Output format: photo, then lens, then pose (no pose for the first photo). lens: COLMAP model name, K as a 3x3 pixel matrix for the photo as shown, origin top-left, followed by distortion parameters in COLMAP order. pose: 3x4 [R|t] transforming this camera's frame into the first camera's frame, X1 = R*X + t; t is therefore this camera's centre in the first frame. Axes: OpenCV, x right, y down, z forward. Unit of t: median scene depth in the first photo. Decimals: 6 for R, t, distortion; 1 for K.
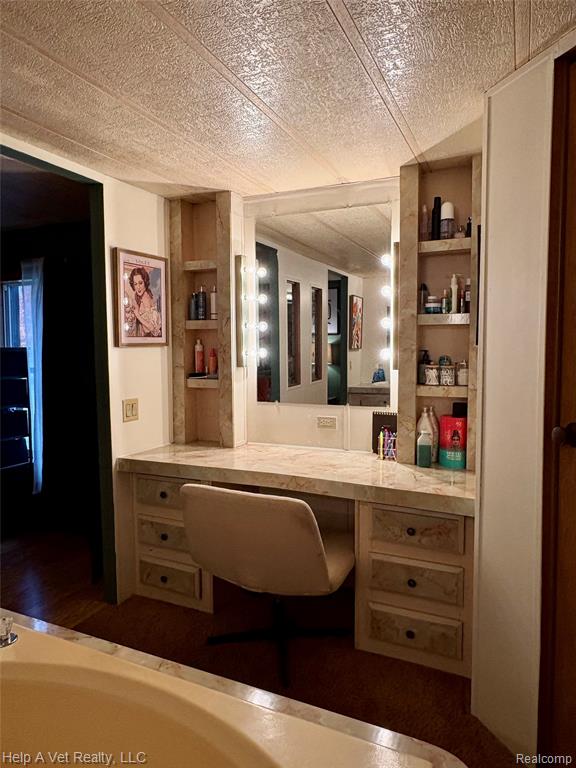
lens RADIAL K [[513.1, 0, 287.6], [0, 513.1, 382.2], [0, 0, 1]] dist [0.000454, -0.000757]
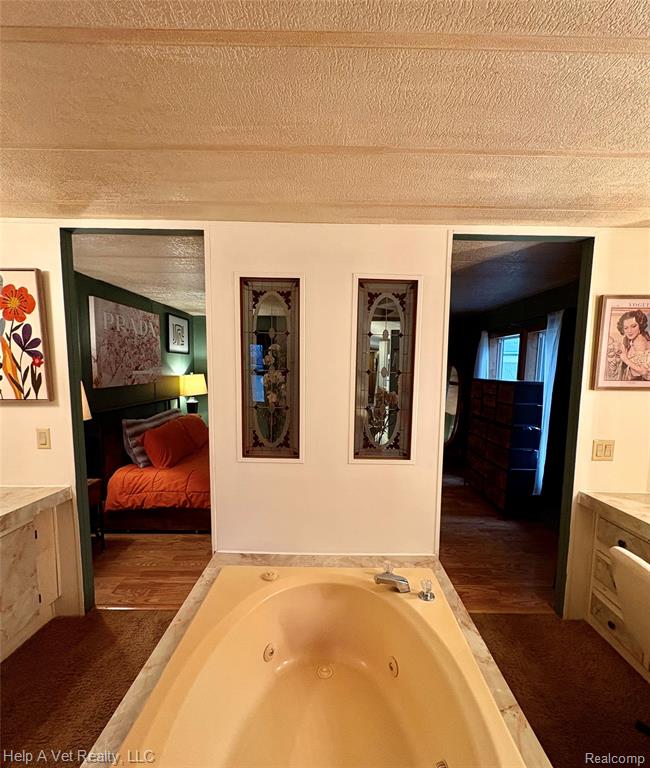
lens RADIAL K [[356.4, 0, 344.7], [0, 356.4, 403.3], [0, 0, 1]] dist [-0.002660, -0.000519]
pose [[0.415550, 0.106989, -0.903256, 0.118832], [-0.083526, 0.993351, 0.079233, -0.054672], [0.905727, 0.042520, 0.421724, 0.217099]]
